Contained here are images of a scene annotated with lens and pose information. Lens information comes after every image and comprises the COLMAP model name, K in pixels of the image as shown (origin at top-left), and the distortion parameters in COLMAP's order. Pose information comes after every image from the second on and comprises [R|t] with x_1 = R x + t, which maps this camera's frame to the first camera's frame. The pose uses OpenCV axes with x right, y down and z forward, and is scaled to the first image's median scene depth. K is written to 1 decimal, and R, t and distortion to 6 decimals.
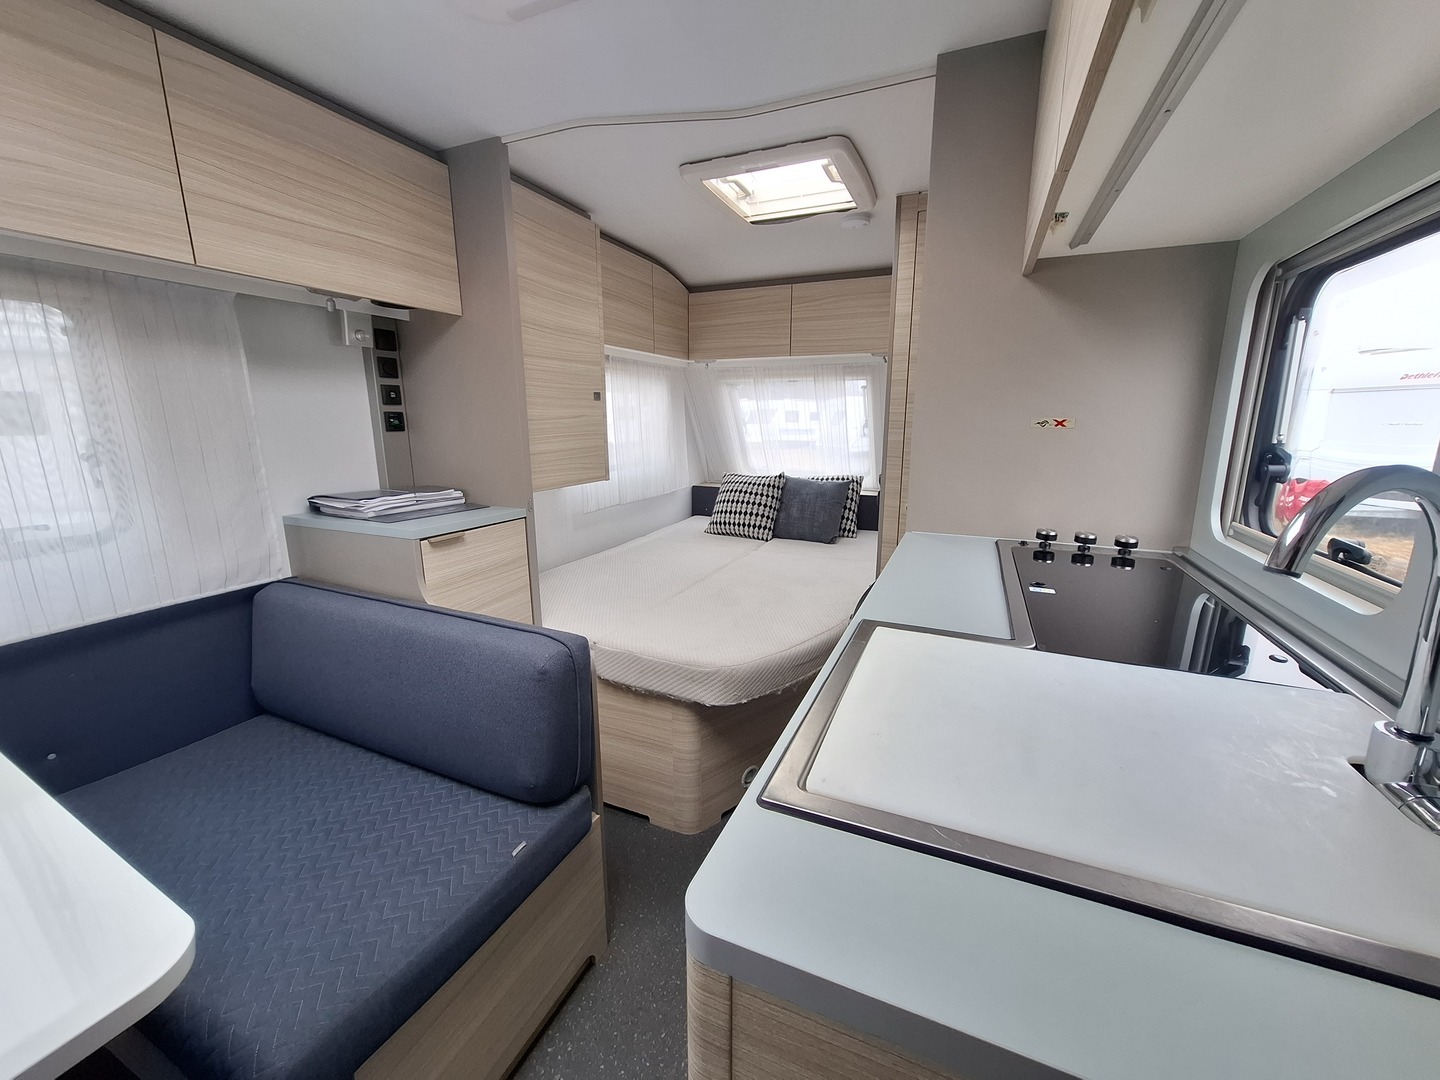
lens RADIAL K [[561.8, 0, 729.6], [0, 561.8, 537.1], [0, 0, 1]] dist [-0.002105, 0.000714]
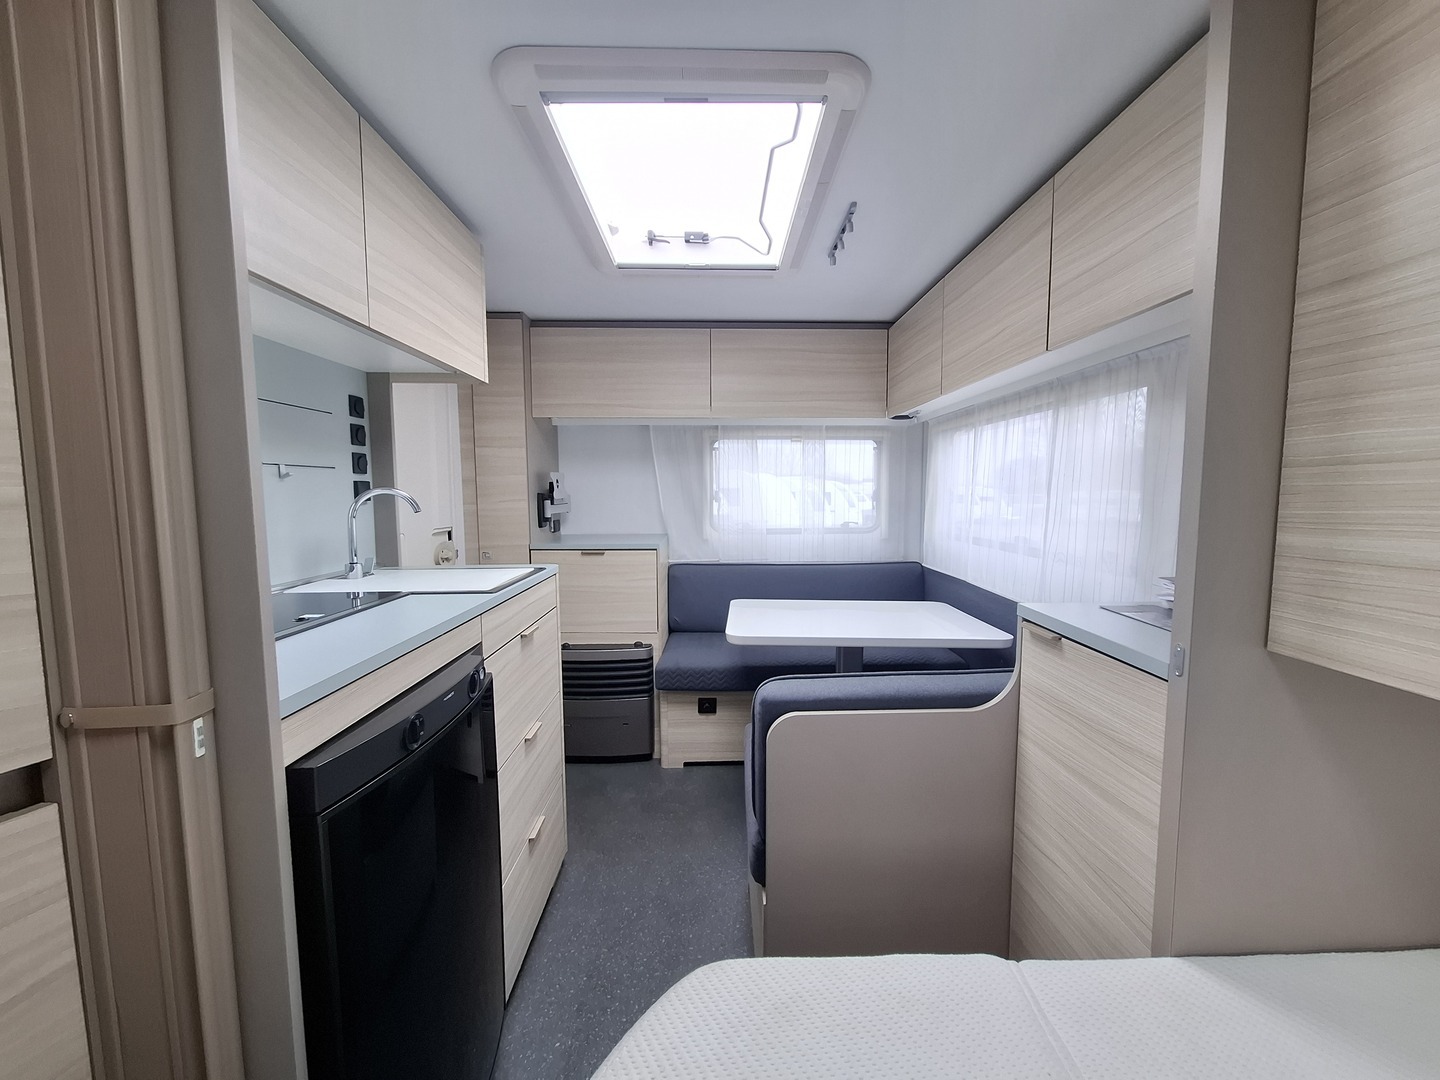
lens RADIAL K [[561.8, 0, 722.9], [0, 561.8, 535.6], [0, 0, 1]] dist [-0.002105, 0.000714]
pose [[-0.914416, 0.033976, -0.403346, 0.153163], [-0.081621, 0.960524, 0.265953, -0.274057], [0.396460, 0.276113, -0.875546, 1.420644]]
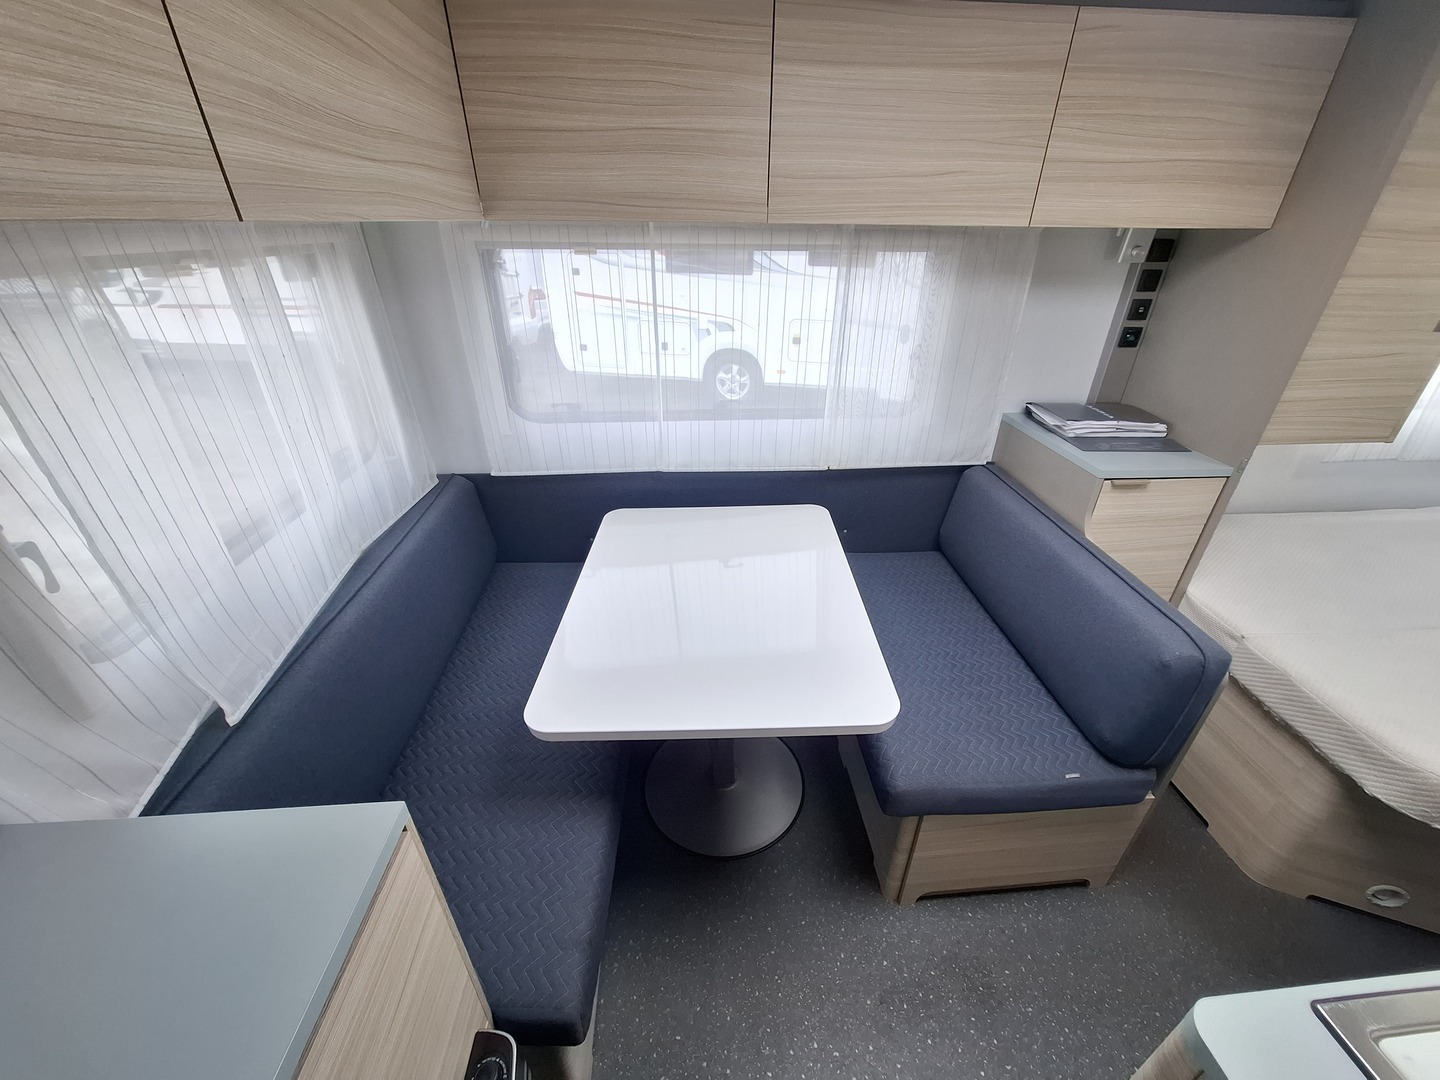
lens RADIAL K [[561.8, 0, 731.6], [0, 561.8, 532.7], [0, 0, 1]] dist [-0.002105, 0.000714]
pose [[0.470286, 0.432726, -0.769142, -0.012646], [-0.193670, 0.900895, 0.388433, -0.174208], [0.861001, -0.033715, 0.507484, -0.161552]]
